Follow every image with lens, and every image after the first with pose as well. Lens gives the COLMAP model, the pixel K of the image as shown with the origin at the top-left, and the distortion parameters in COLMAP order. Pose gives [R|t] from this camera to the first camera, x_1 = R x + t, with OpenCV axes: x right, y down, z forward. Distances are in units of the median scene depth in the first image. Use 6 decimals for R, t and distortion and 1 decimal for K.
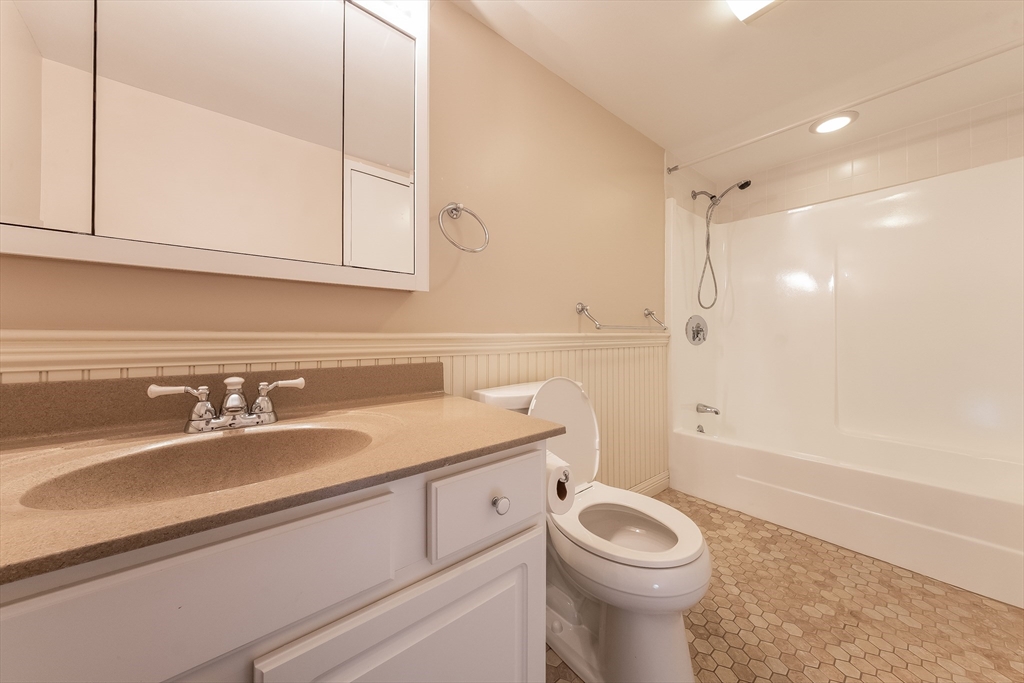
lens RADIAL K [[352.8, 0, 517.1], [0, 352.8, 336.8], [0, 0, 1]] dist [0.015039, -0.000281]
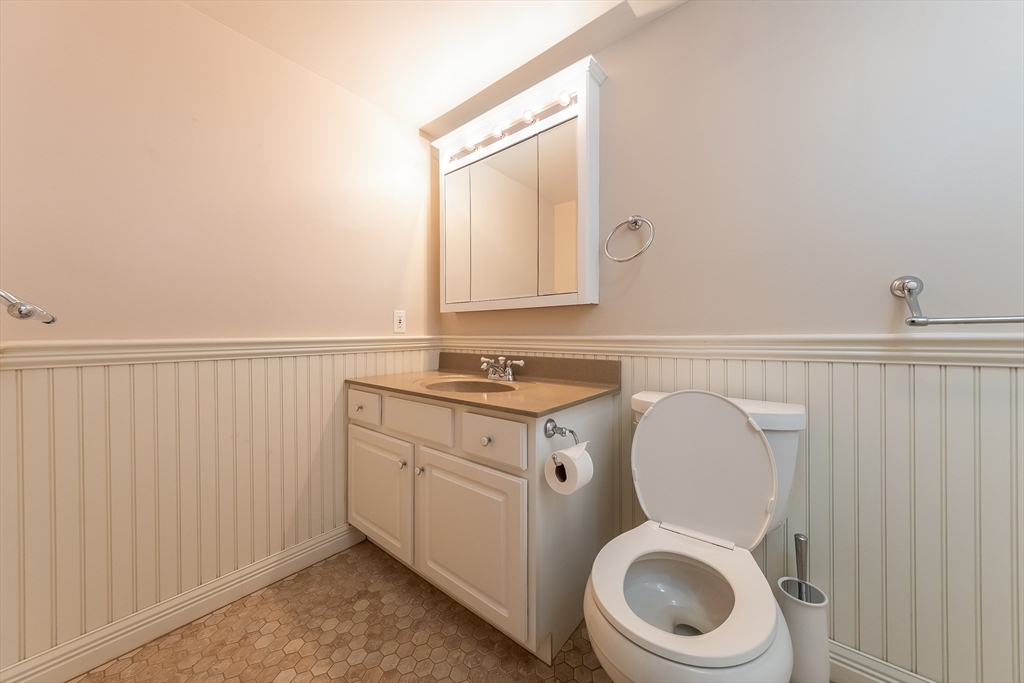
lens RADIAL K [[352.8, 0, 515.9], [0, 352.8, 336.8], [0, 0, 1]] dist [0.015039, -0.000281]
pose [[0.181902, 0.004932, -0.983304, 0.955535], [0.000281, 0.999987, 0.005068, -0.014171], [0.983317, -0.001198, 0.181898, 0.498443]]
